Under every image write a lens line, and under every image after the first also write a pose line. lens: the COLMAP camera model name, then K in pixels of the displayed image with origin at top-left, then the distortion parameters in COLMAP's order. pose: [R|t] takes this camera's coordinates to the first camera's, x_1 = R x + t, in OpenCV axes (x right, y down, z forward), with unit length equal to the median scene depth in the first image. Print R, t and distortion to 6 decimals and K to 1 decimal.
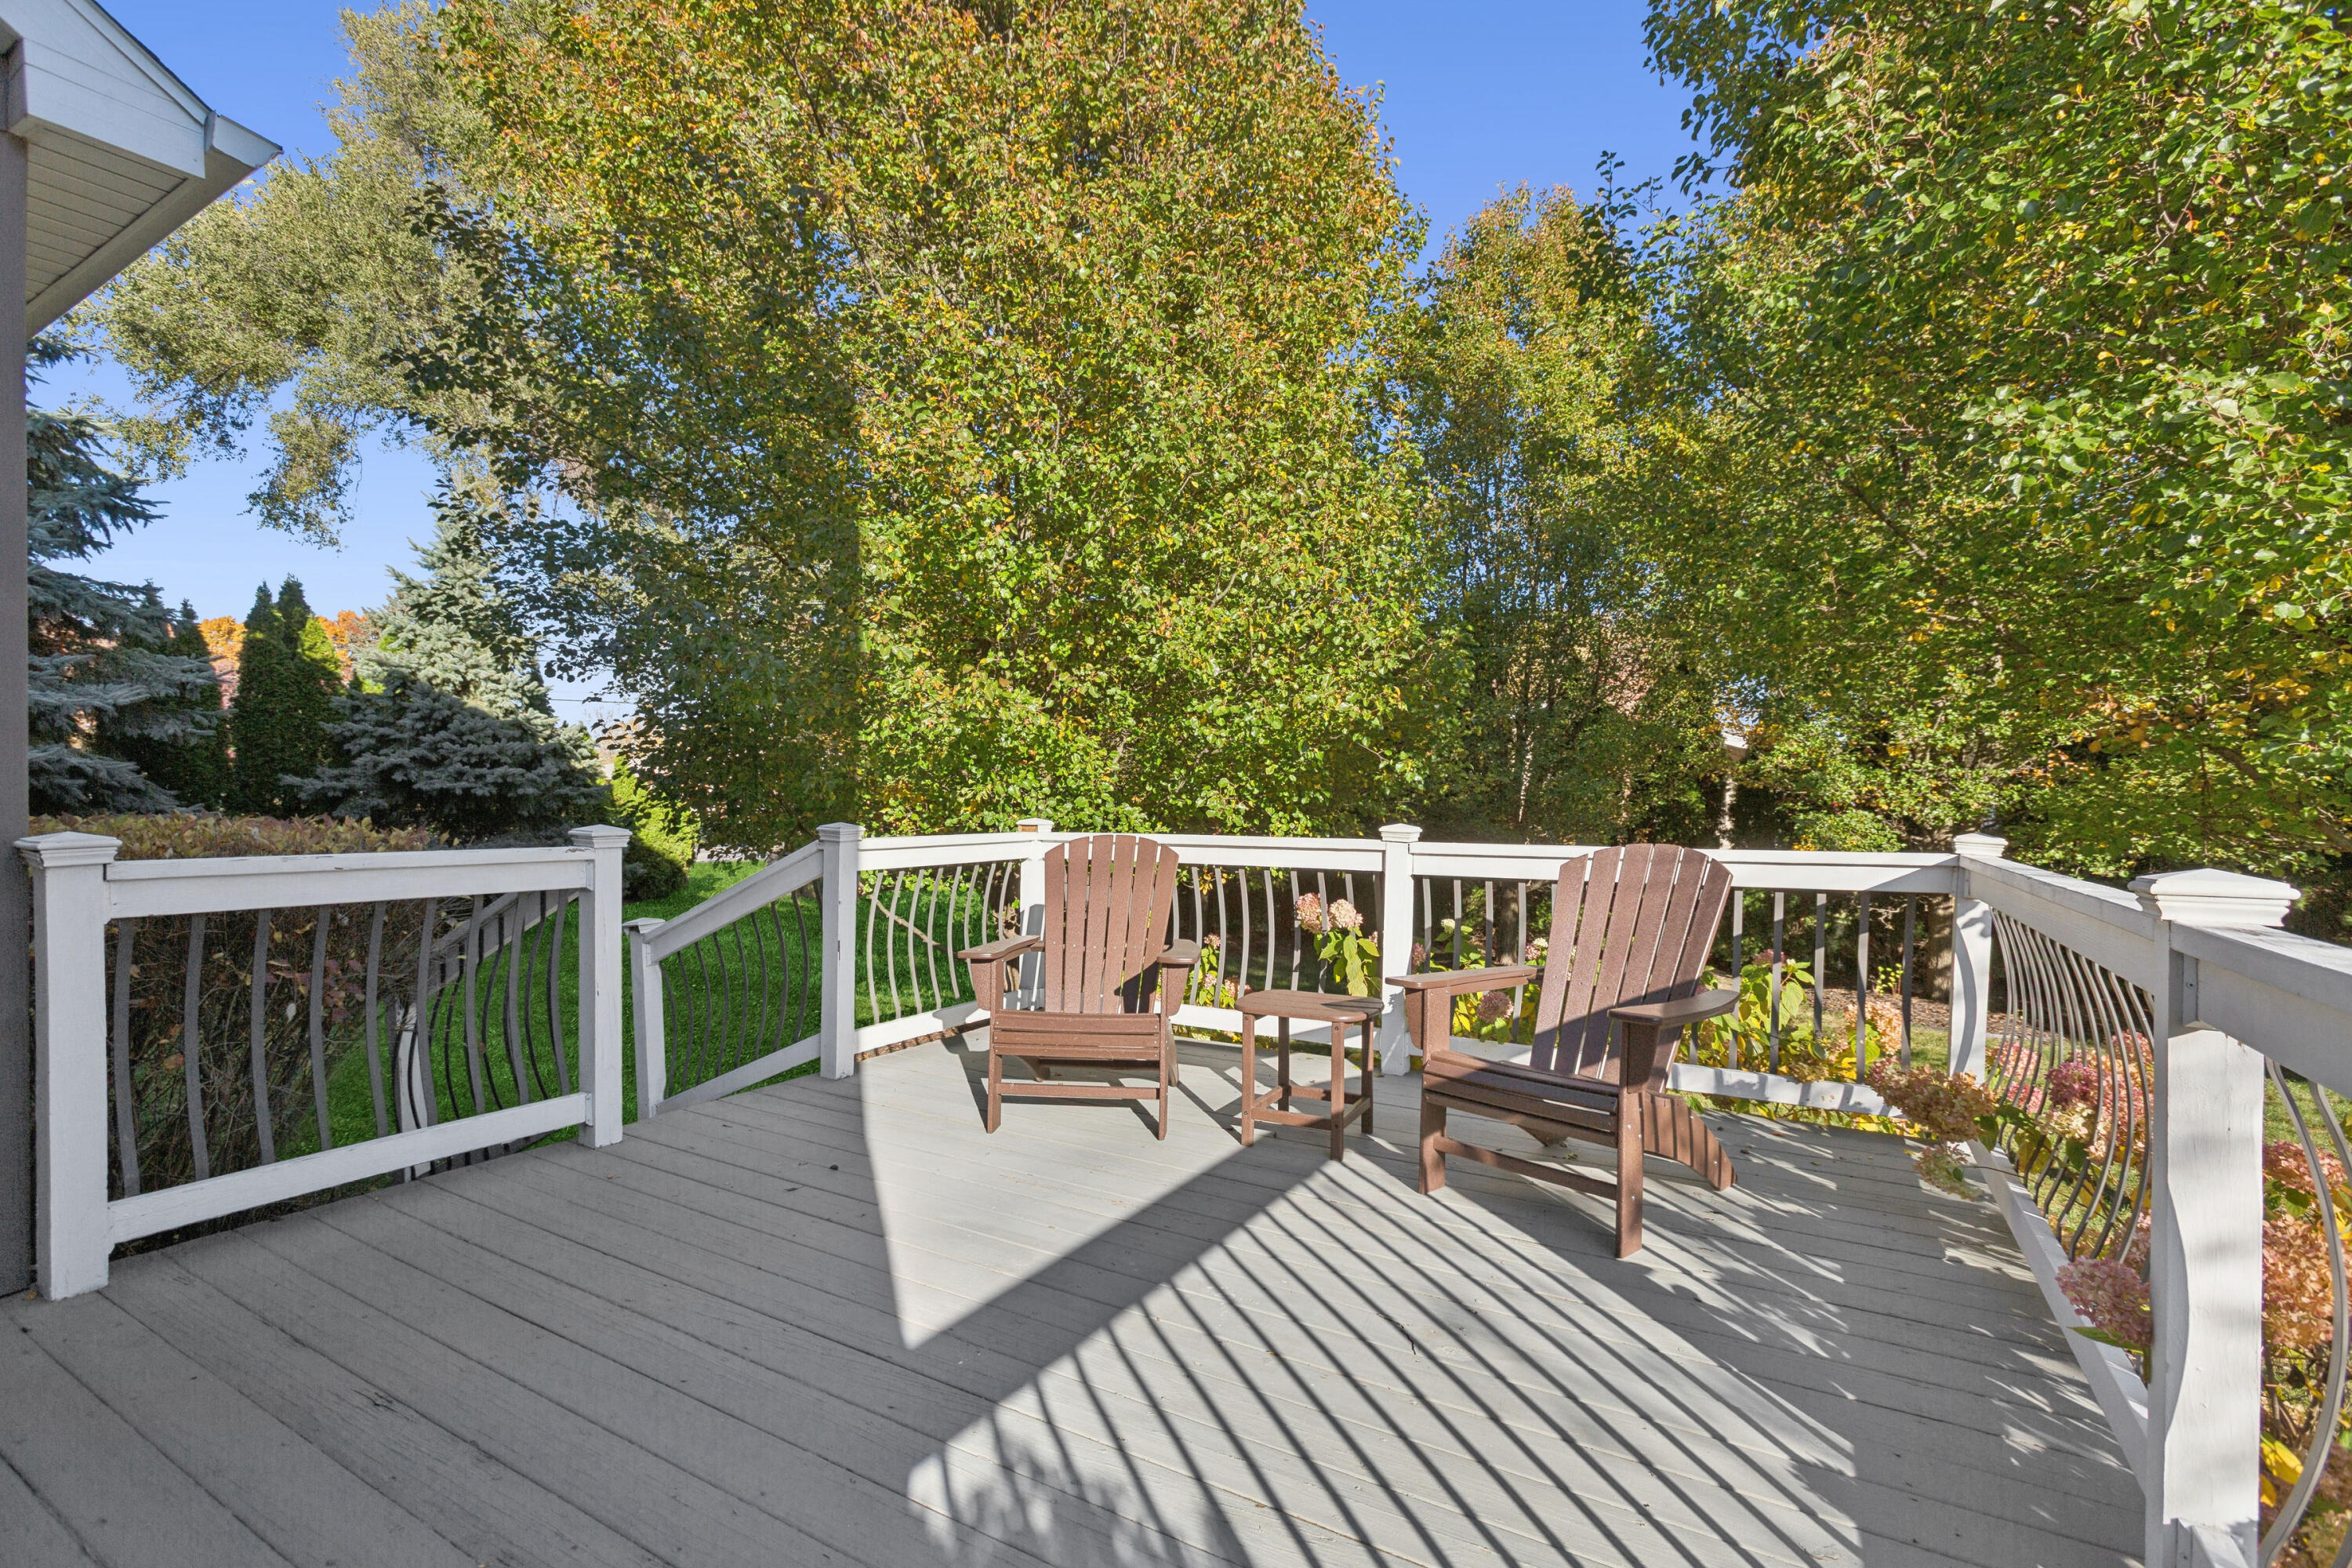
lens RADIAL K [[1071.9, 0, 1176.0], [0, 1071.9, 784.0], [0, 0, 1]] dist [-0.046331, 0.030130]
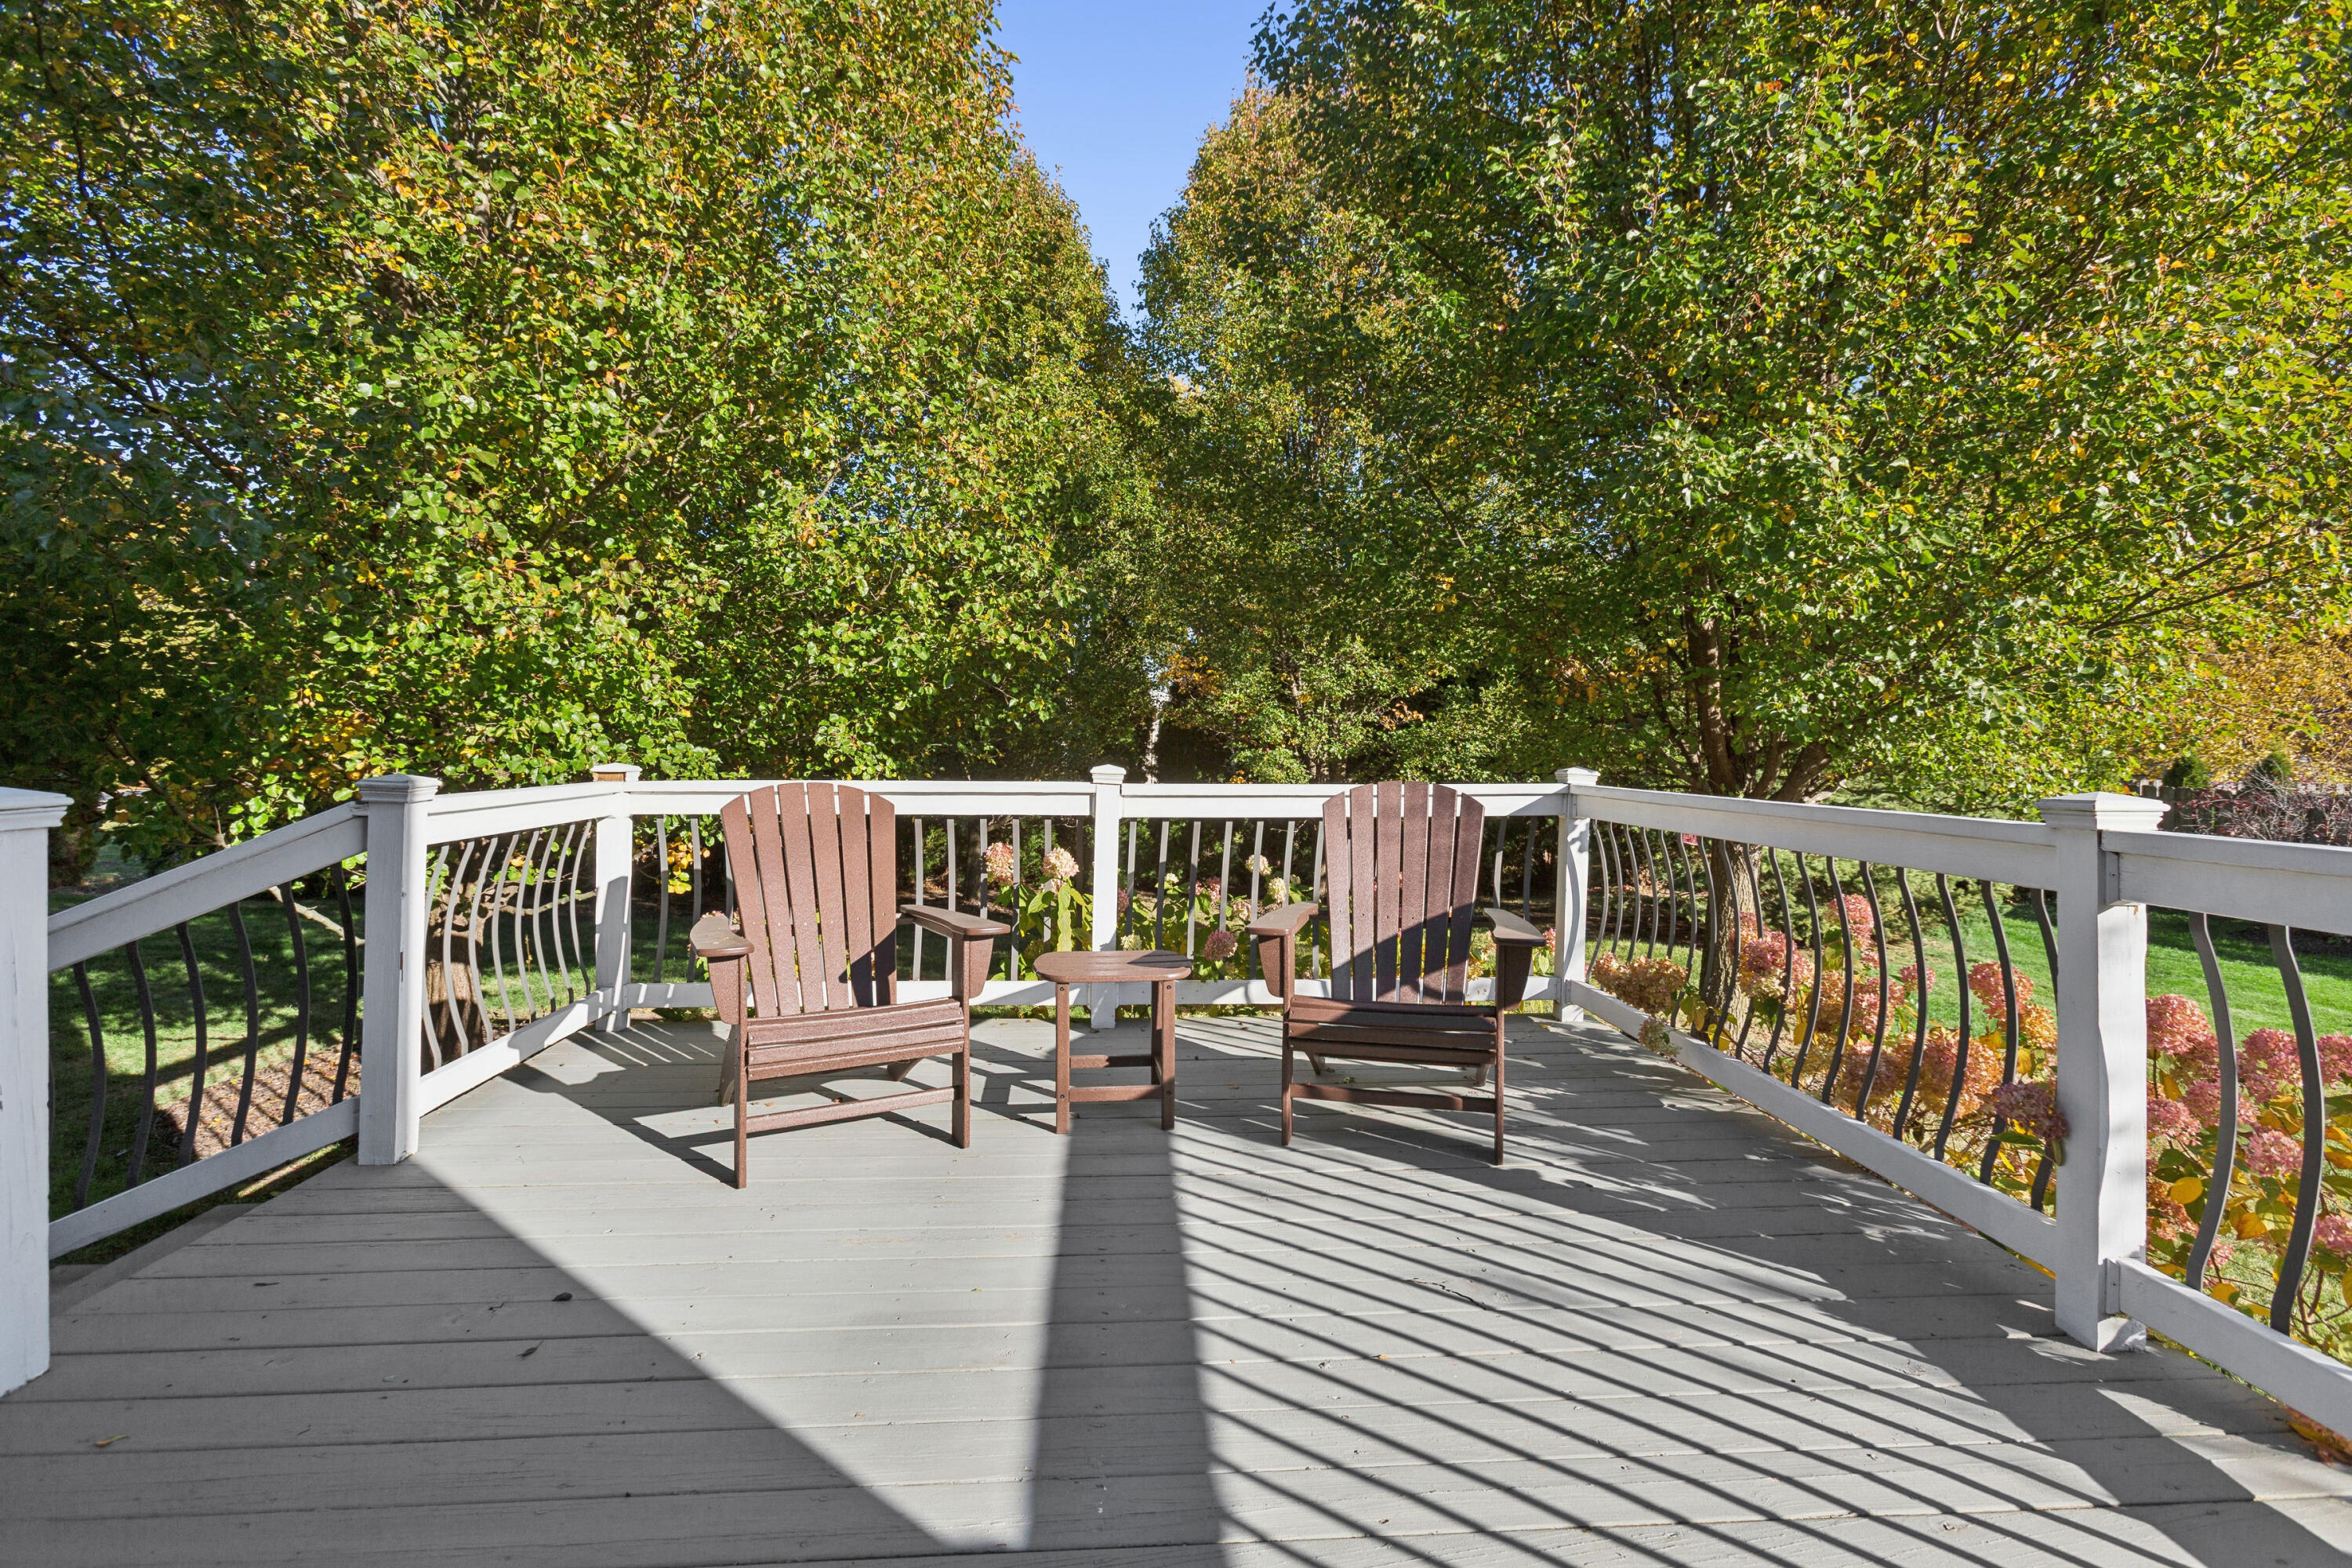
lens RADIAL K [[1071.3, 0, 1175.7], [0, 1071.3, 724.2], [0, 0, 1]] dist [-0.019176, 0.010977]
pose [[0.825717, 0.007238, 0.564038, -0.284864], [-0.007668, 0.999969, -0.001607, 0.001836], [-0.564033, -0.002999, 0.825747, 0.178111]]
